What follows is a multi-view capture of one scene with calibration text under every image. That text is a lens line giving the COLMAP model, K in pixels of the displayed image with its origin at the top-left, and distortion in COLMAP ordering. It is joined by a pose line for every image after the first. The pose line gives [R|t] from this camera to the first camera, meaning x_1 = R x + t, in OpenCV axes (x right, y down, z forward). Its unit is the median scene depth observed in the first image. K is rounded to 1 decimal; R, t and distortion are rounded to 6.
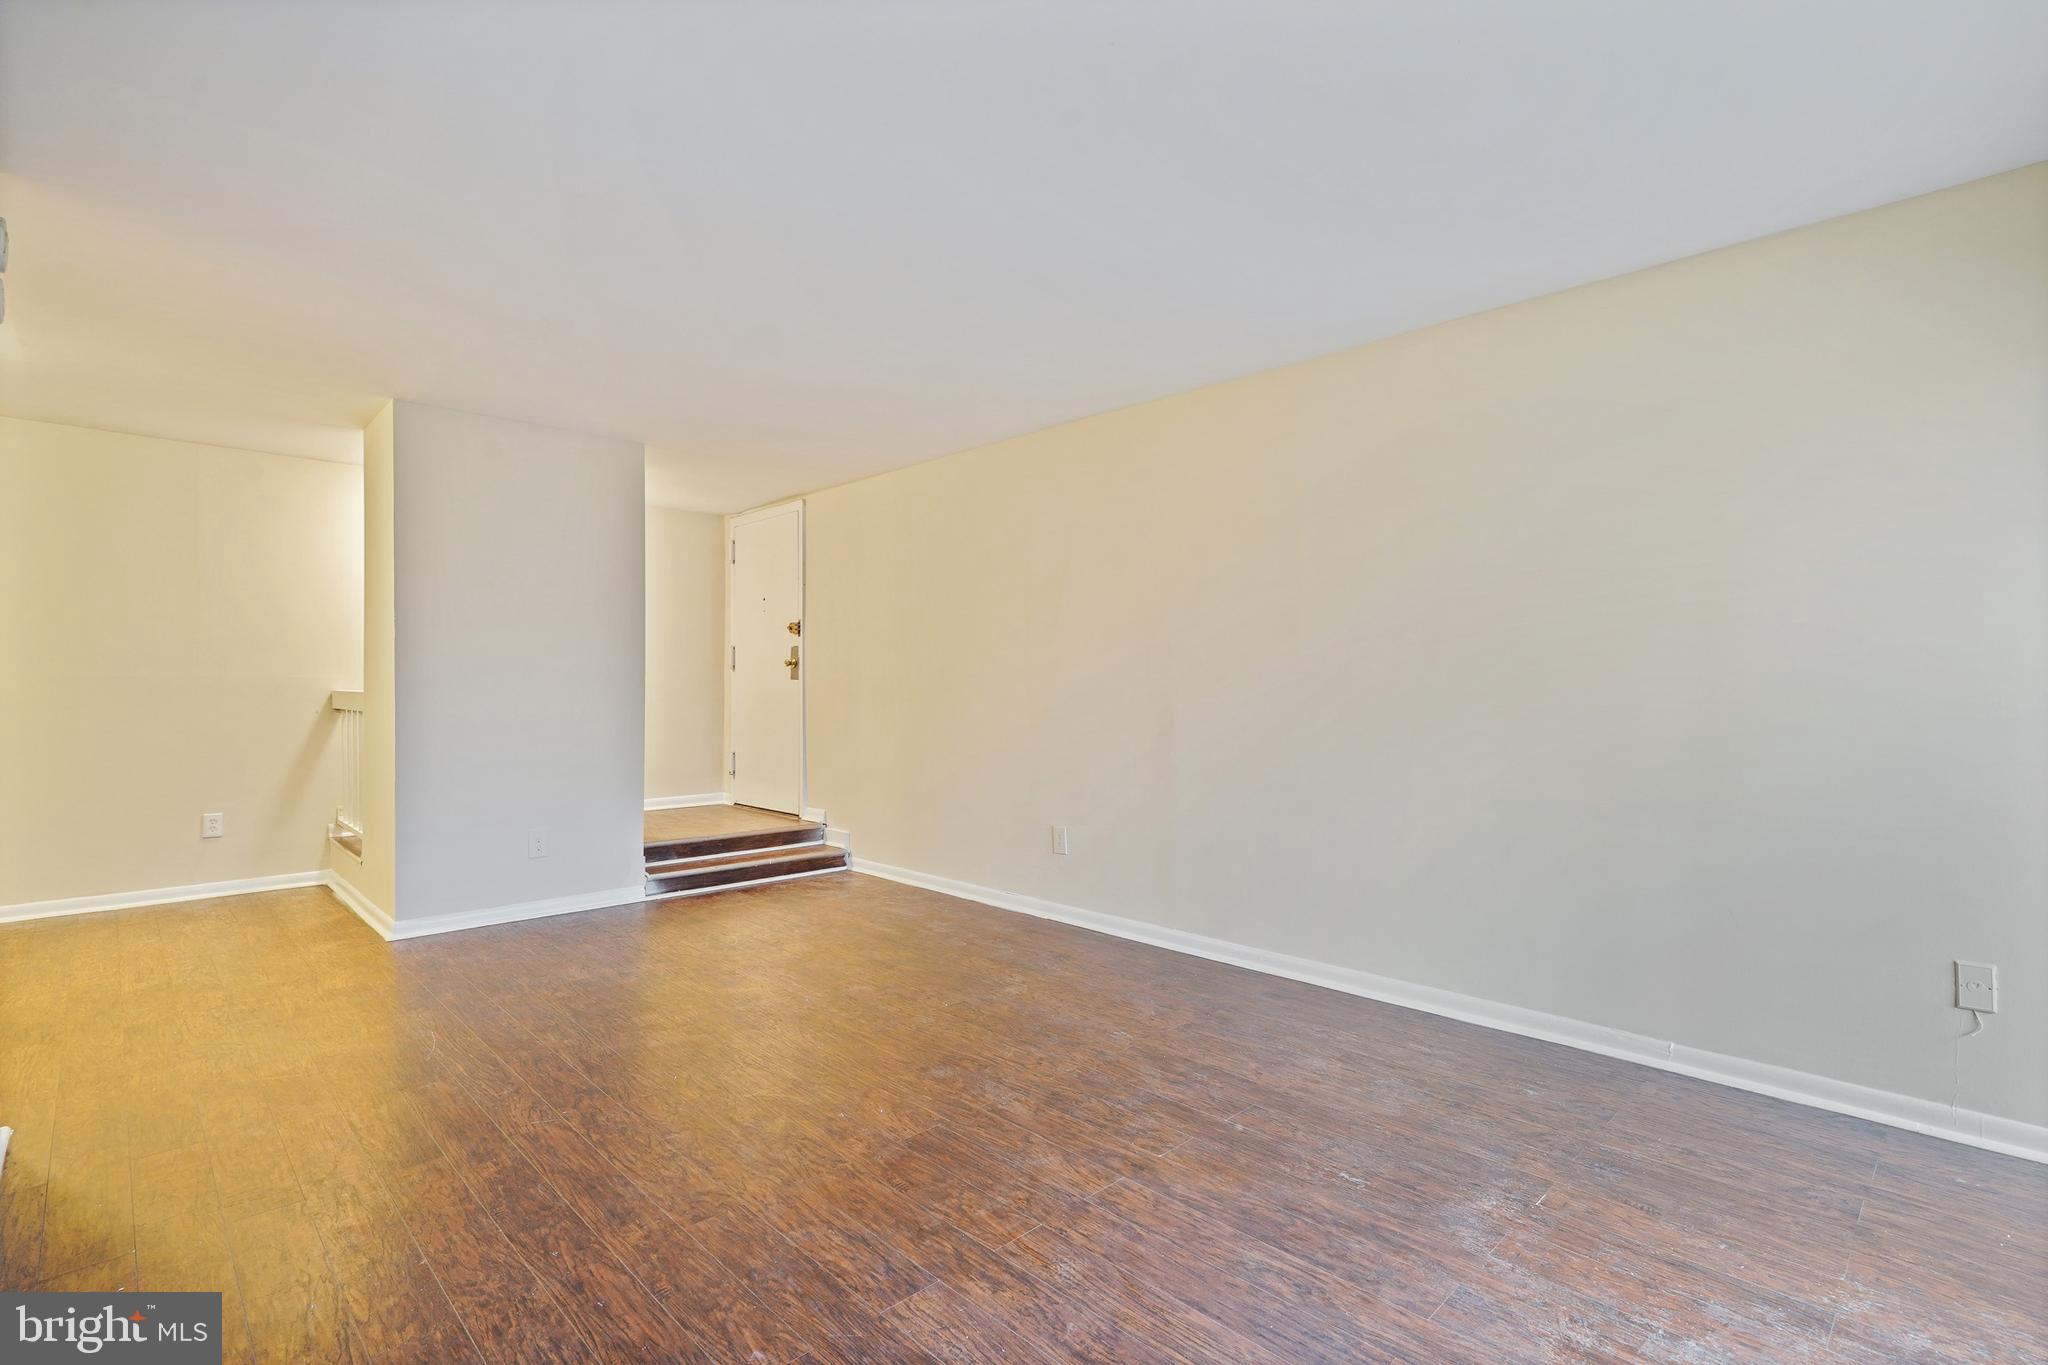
lens RADIAL K [[951.6, 0, 986.1], [0, 951.6, 688.0], [0, 0, 1]] dist [-0.004625, 0.003183]
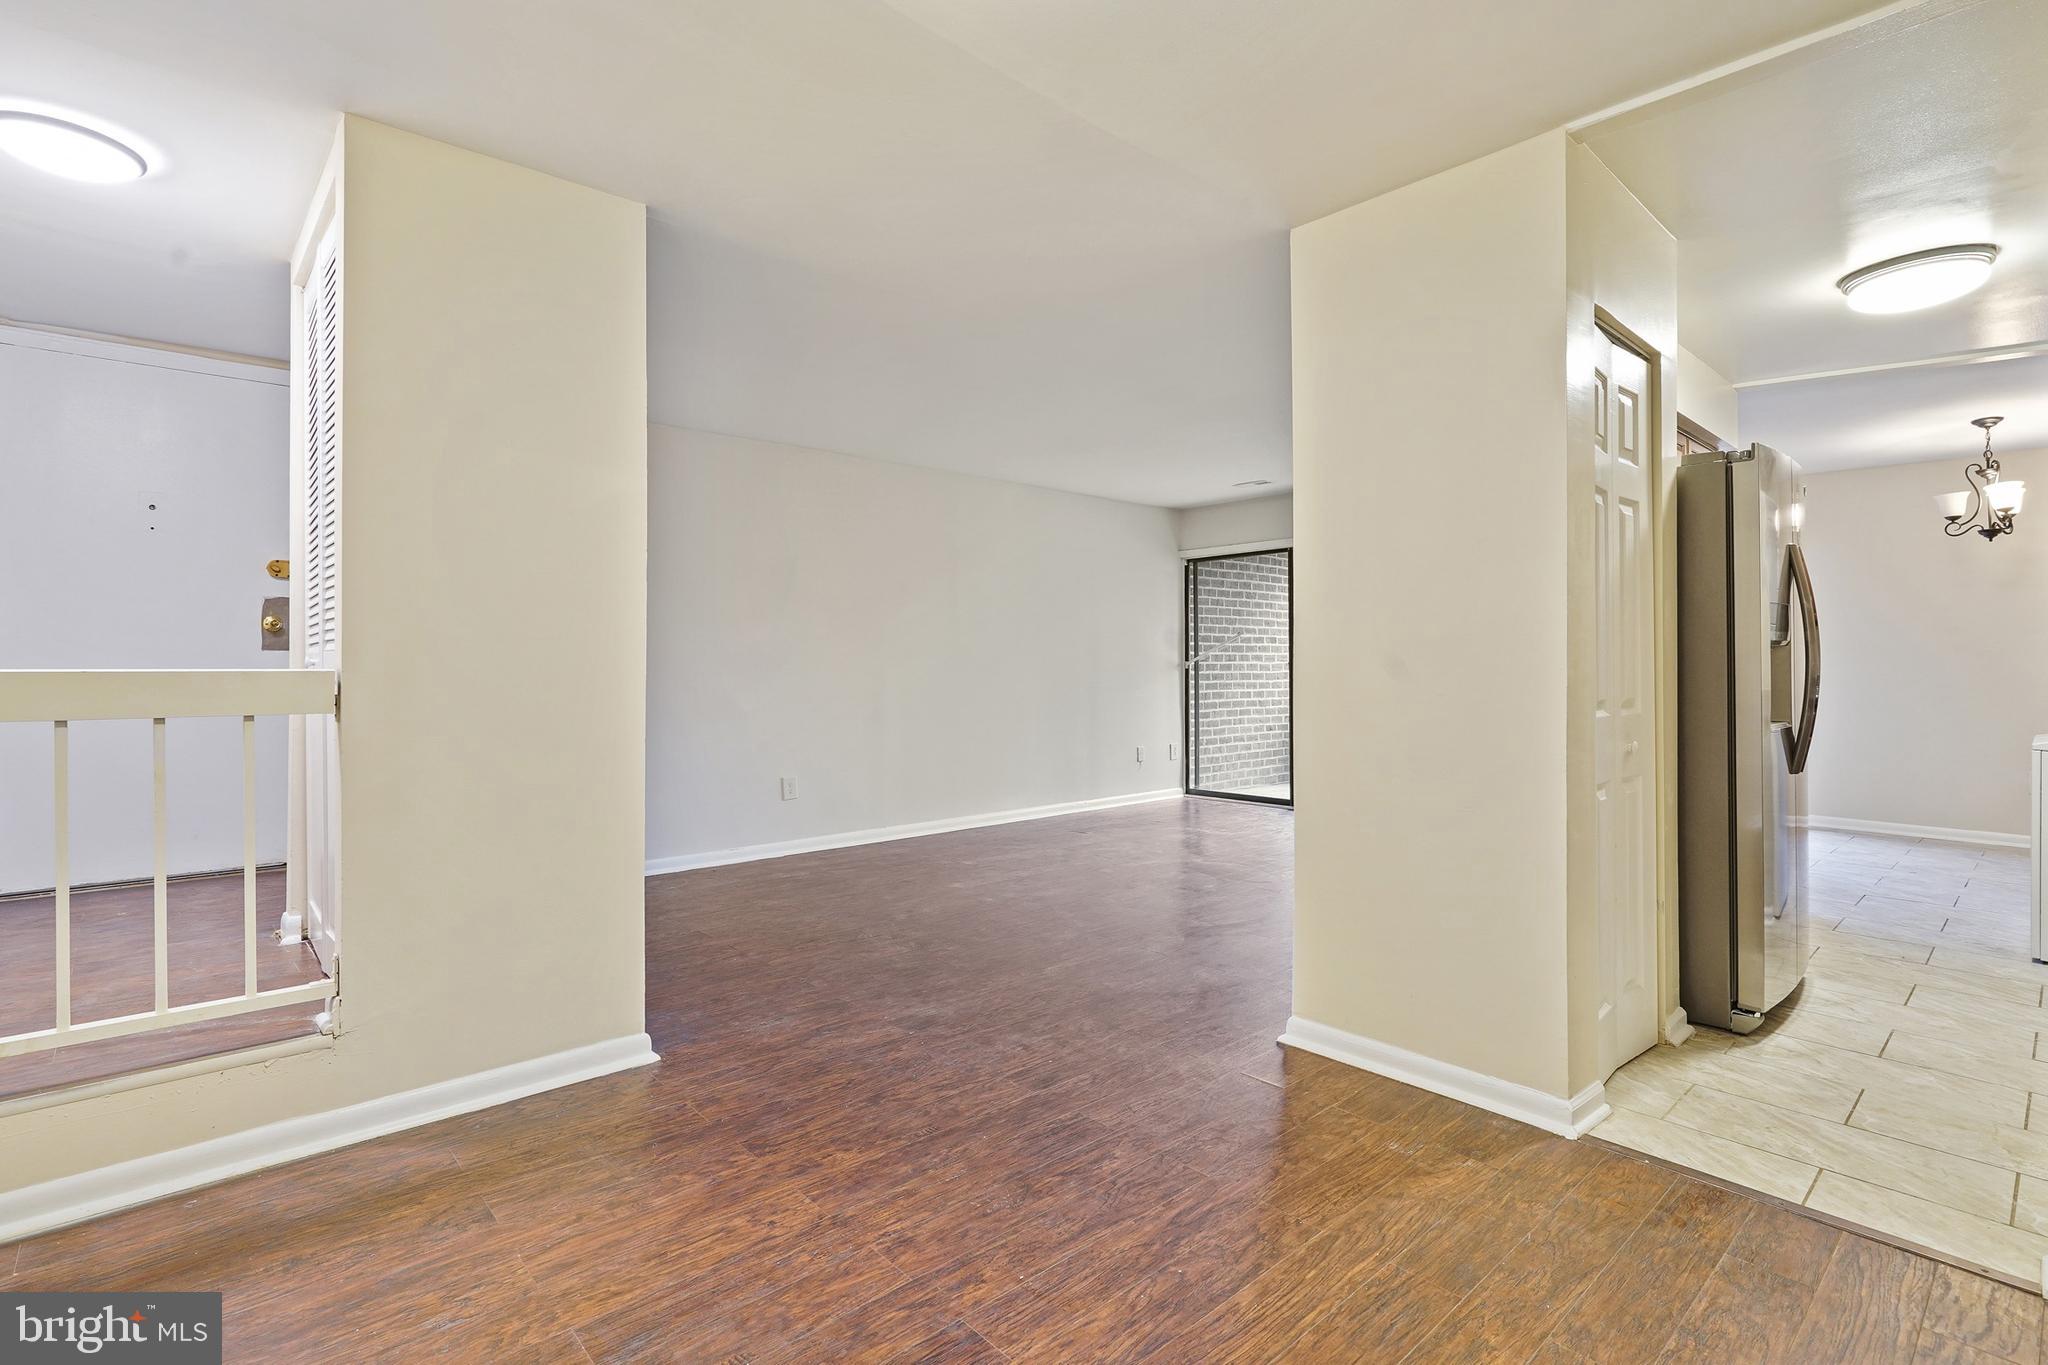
lens RADIAL K [[951.6, 0, 1059.2], [0, 951.6, 657.4], [0, 0, 1]] dist [-0.004625, 0.003183]
pose [[0.005541, 0.003024, 0.999980, -1.039870], [0.001634, 0.999994, -0.003033, -0.000929], [-0.999983, 0.001651, 0.005536, 0.597564]]
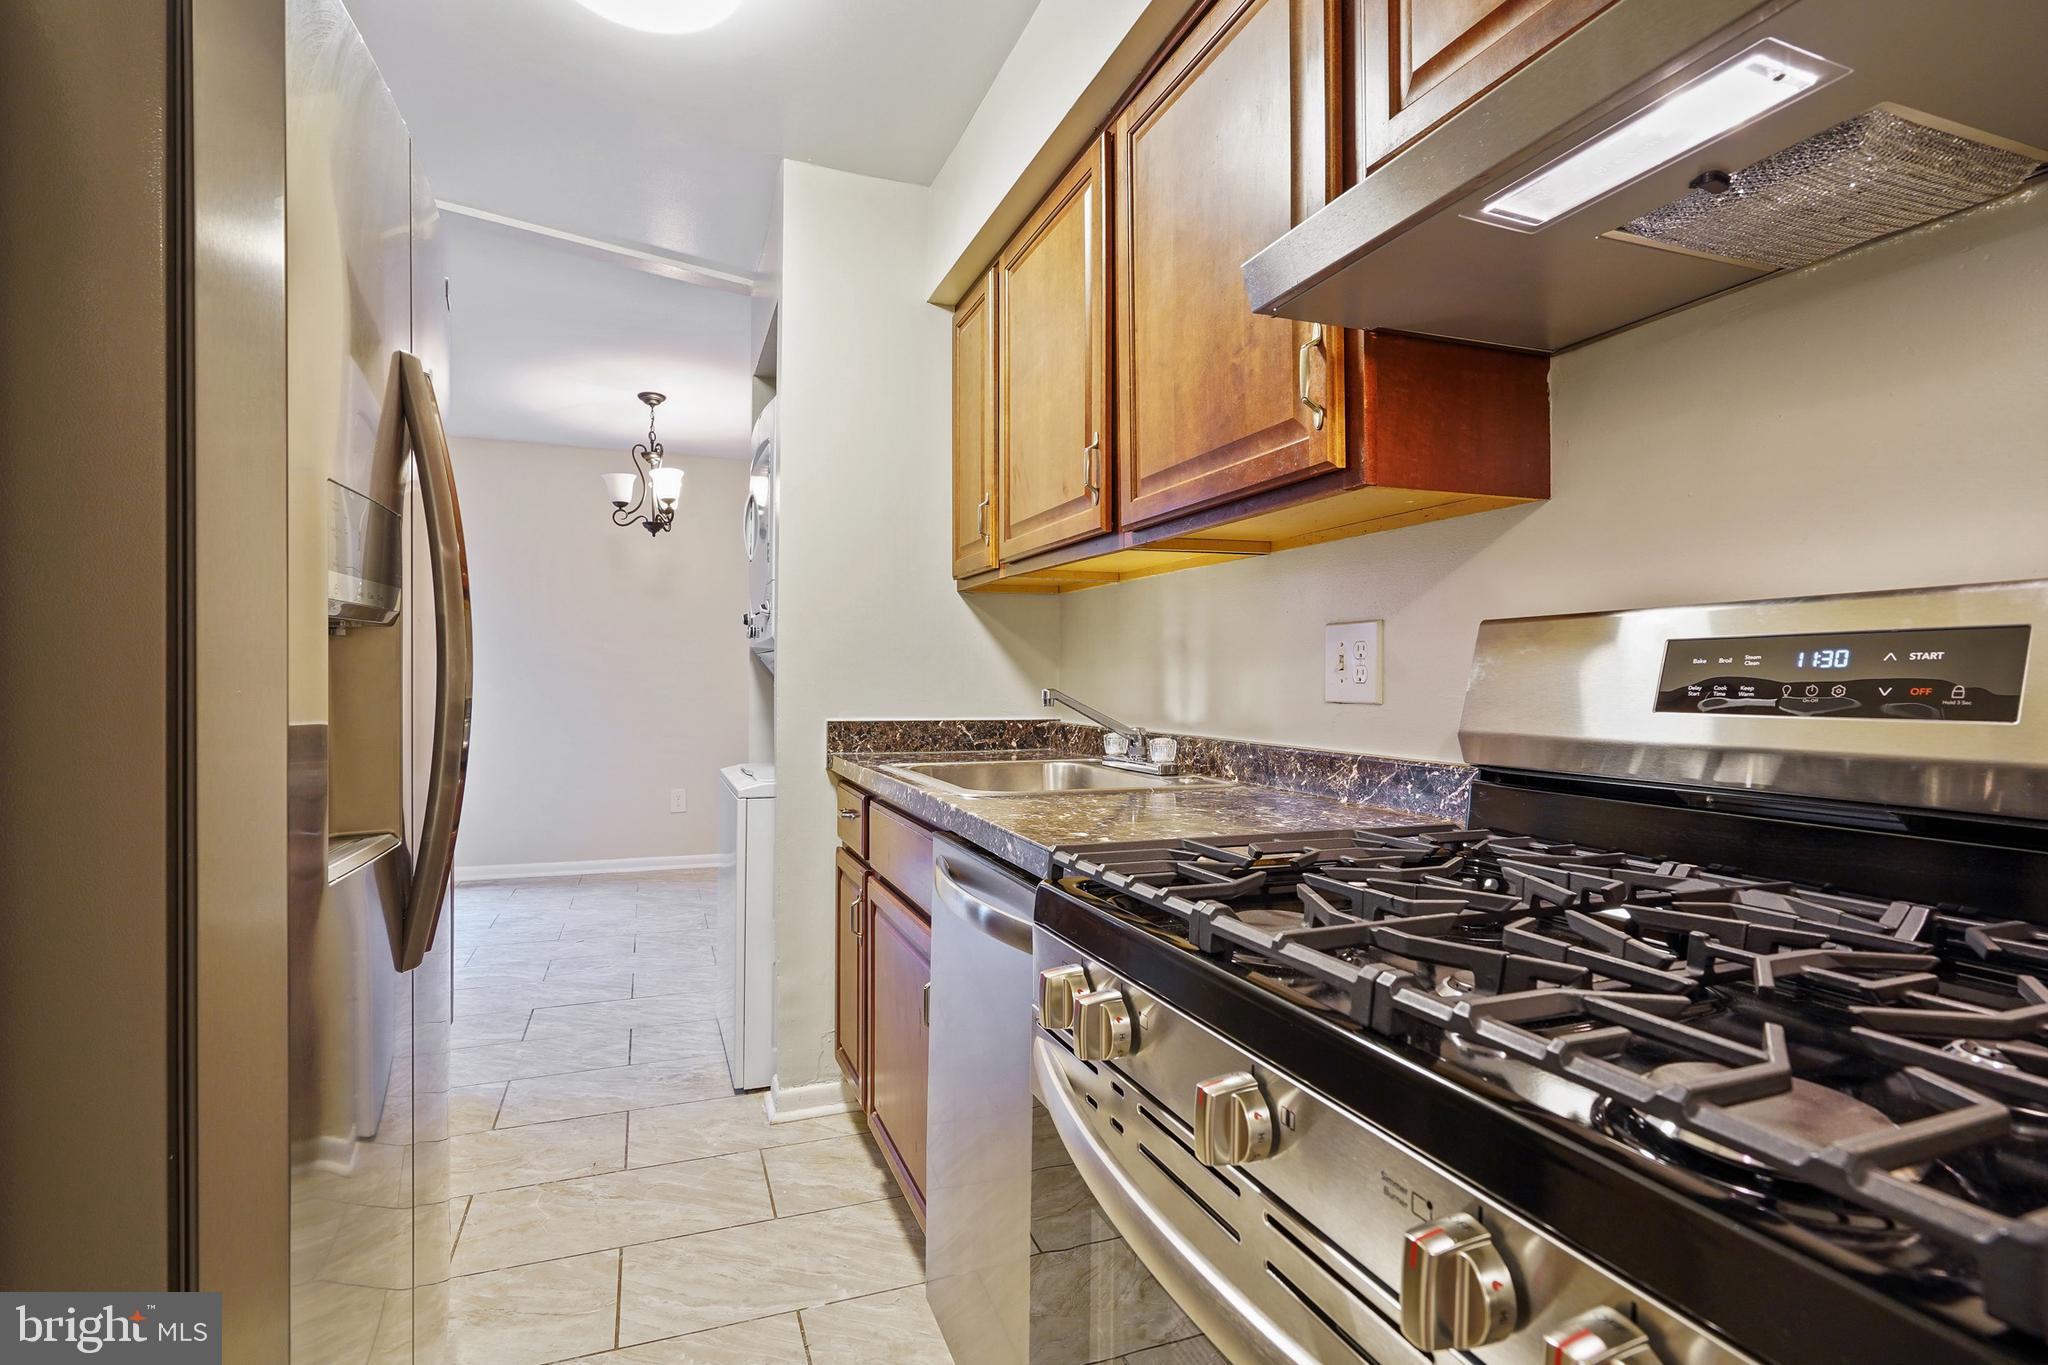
lens RADIAL K [[951.6, 0, 1002.0], [0, 951.6, 680.5], [0, 0, 1]] dist [-0.004625, 0.003183]
pose [[-0.921421, -0.005859, 0.388522, -0.667067], [-0.005623, 0.999983, 0.001743, 0.003253], [-0.388525, -0.000579, -0.921438, 0.299787]]
